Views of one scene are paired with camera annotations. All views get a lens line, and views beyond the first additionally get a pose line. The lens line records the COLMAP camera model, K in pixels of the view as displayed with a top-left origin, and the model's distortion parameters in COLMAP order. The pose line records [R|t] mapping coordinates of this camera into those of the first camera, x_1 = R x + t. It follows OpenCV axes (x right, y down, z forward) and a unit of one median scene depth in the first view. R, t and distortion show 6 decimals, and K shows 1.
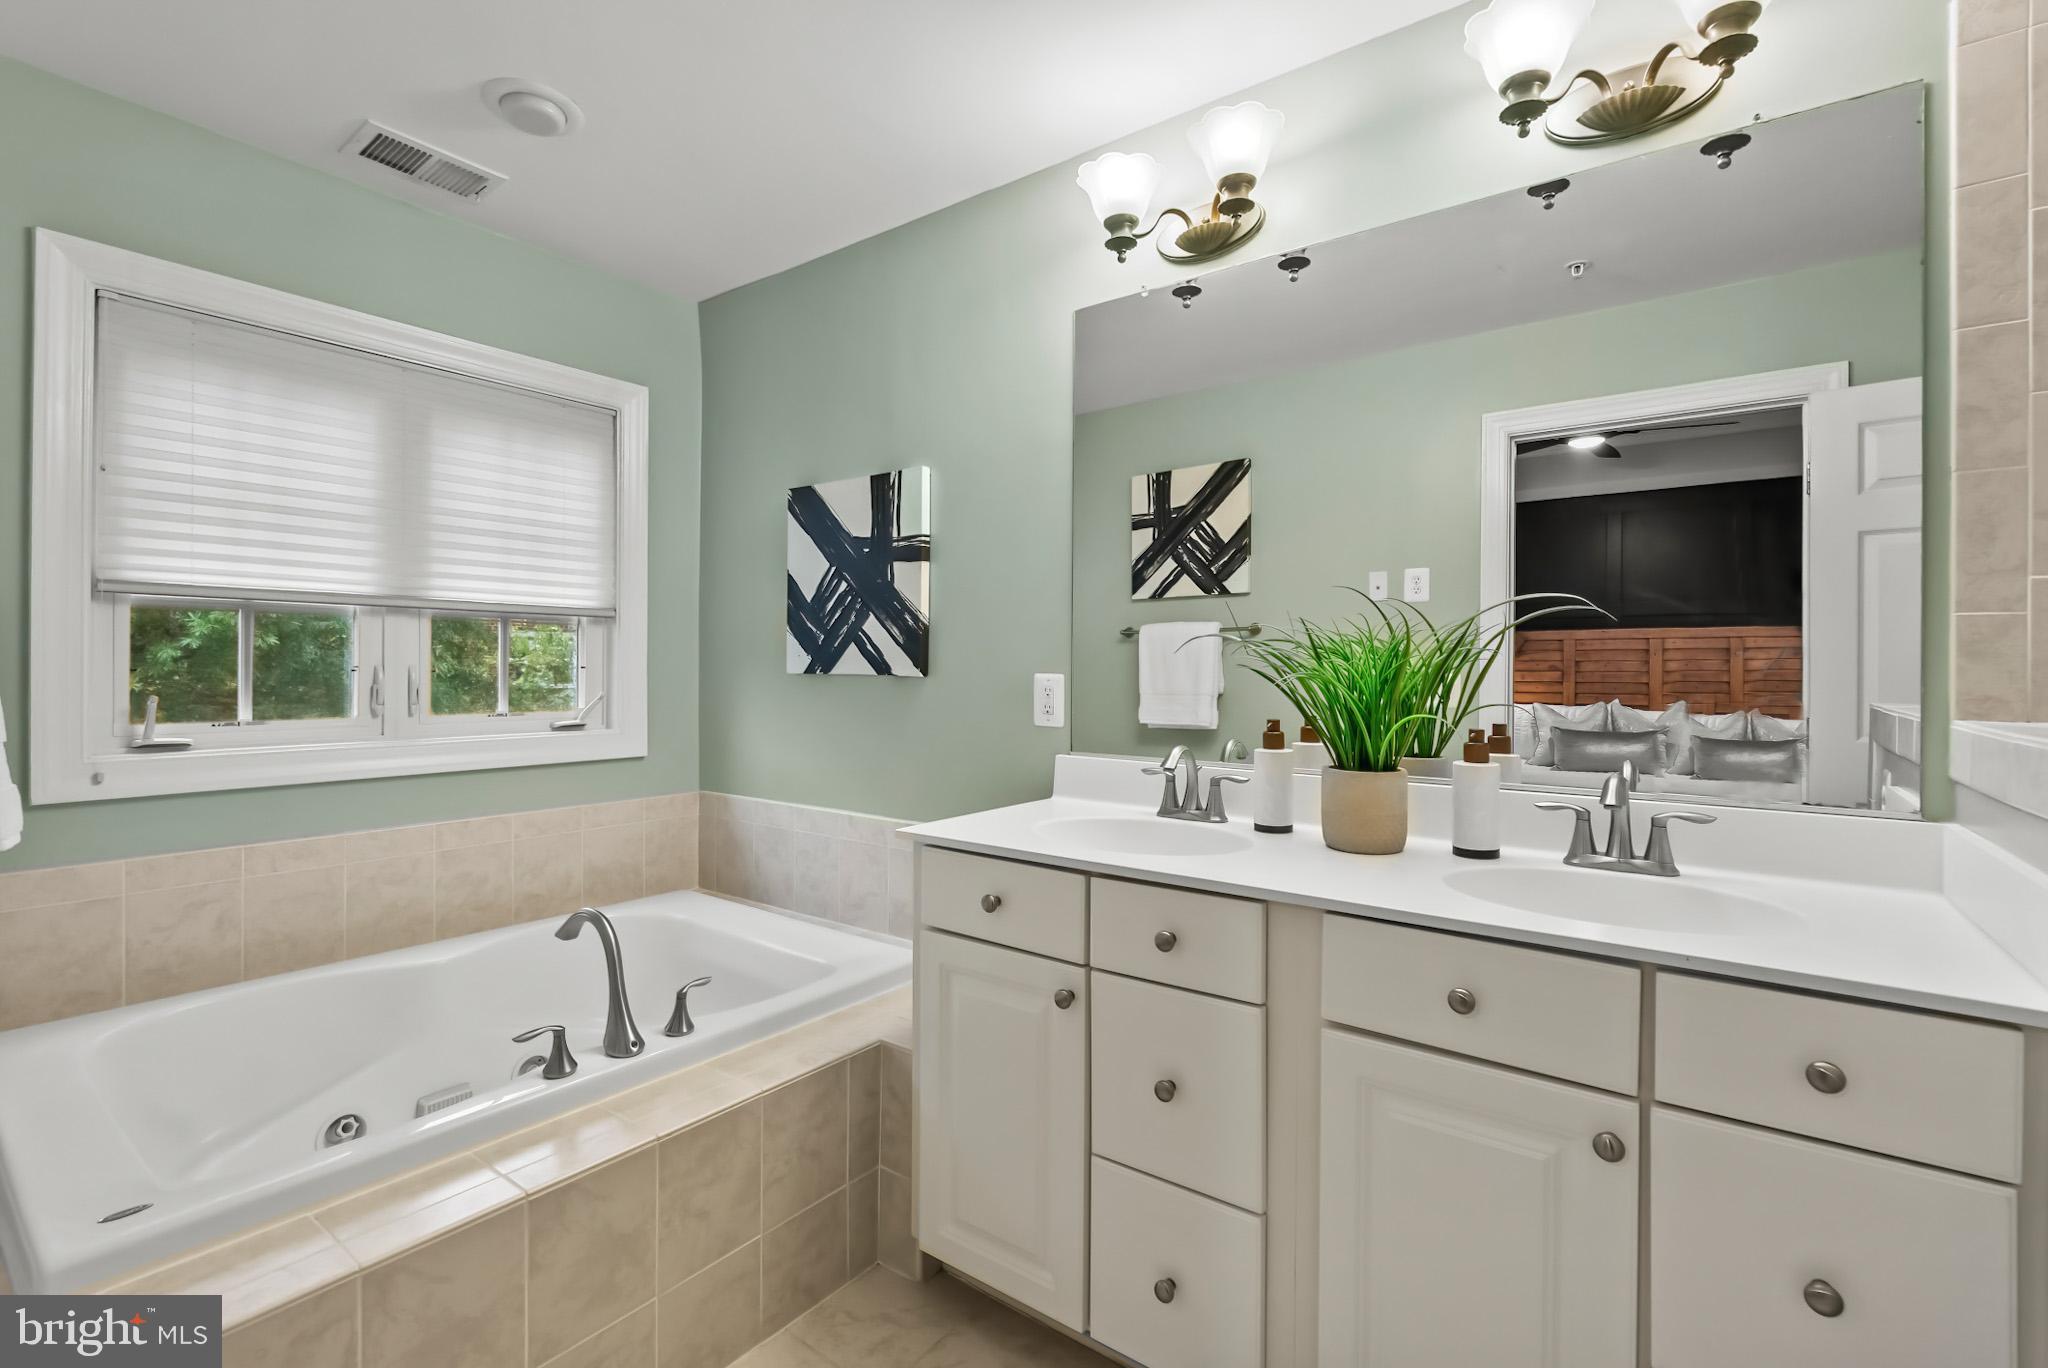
lens RADIAL K [[921.3, 0, 1024.0], [0, 921.3, 672.2], [0, 0, 1]] dist [-0.008949, 0.001022]
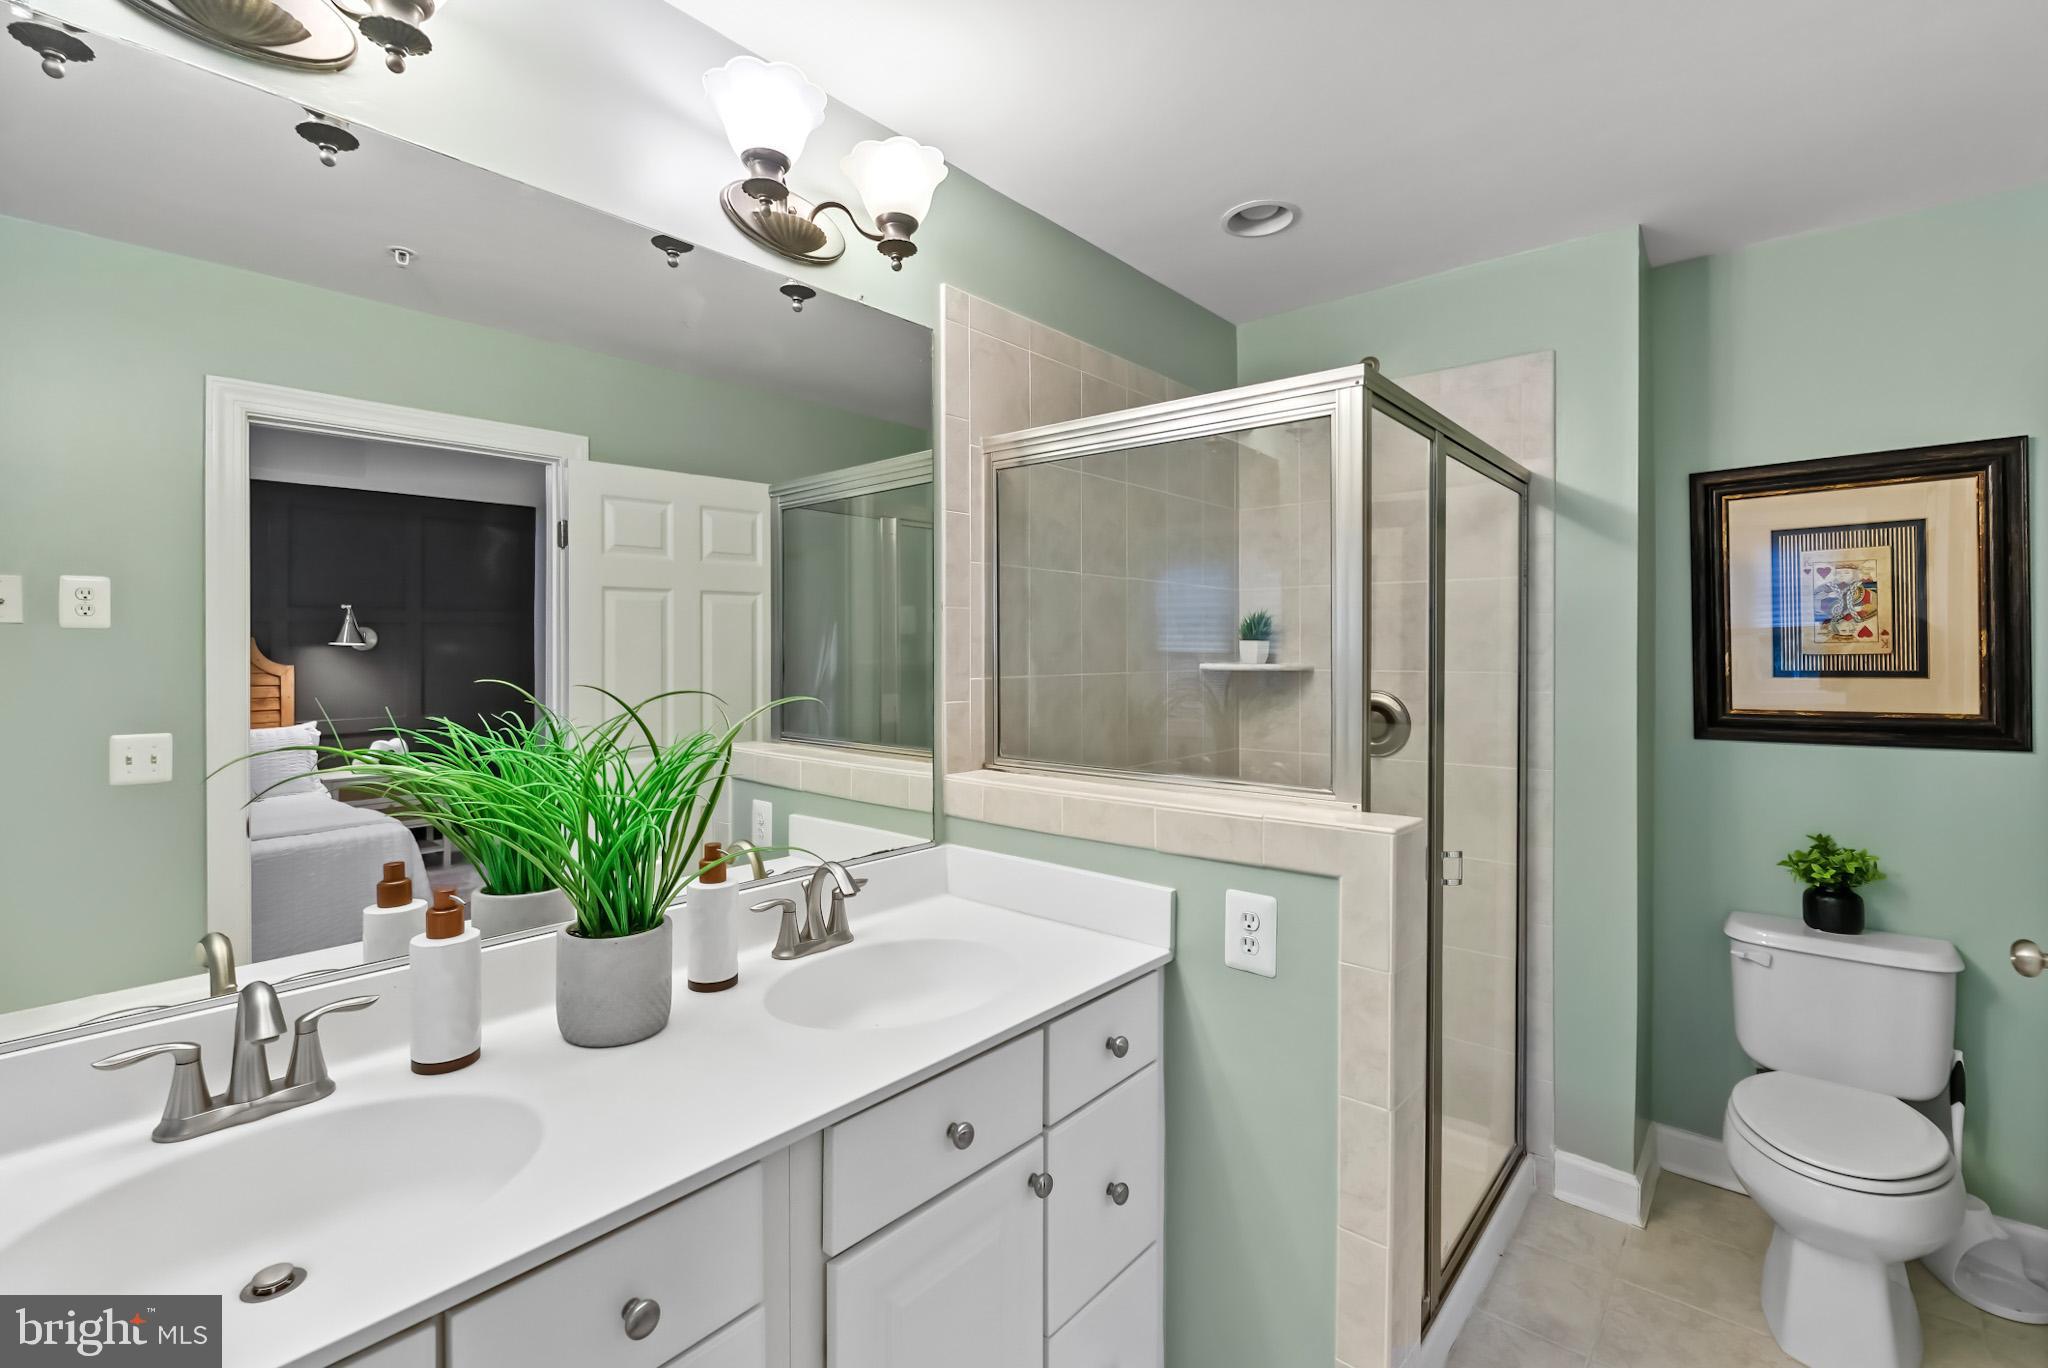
lens RADIAL K [[921.3, 0, 1030.4], [0, 921.3, 647.1], [0, 0, 1]] dist [-0.008949, 0.001022]
pose [[0.056523, -0.004765, 0.998390, -0.367022], [0.006572, 0.999969, 0.004400, -0.126406], [-0.998380, 0.006313, 0.056553, 0.616388]]
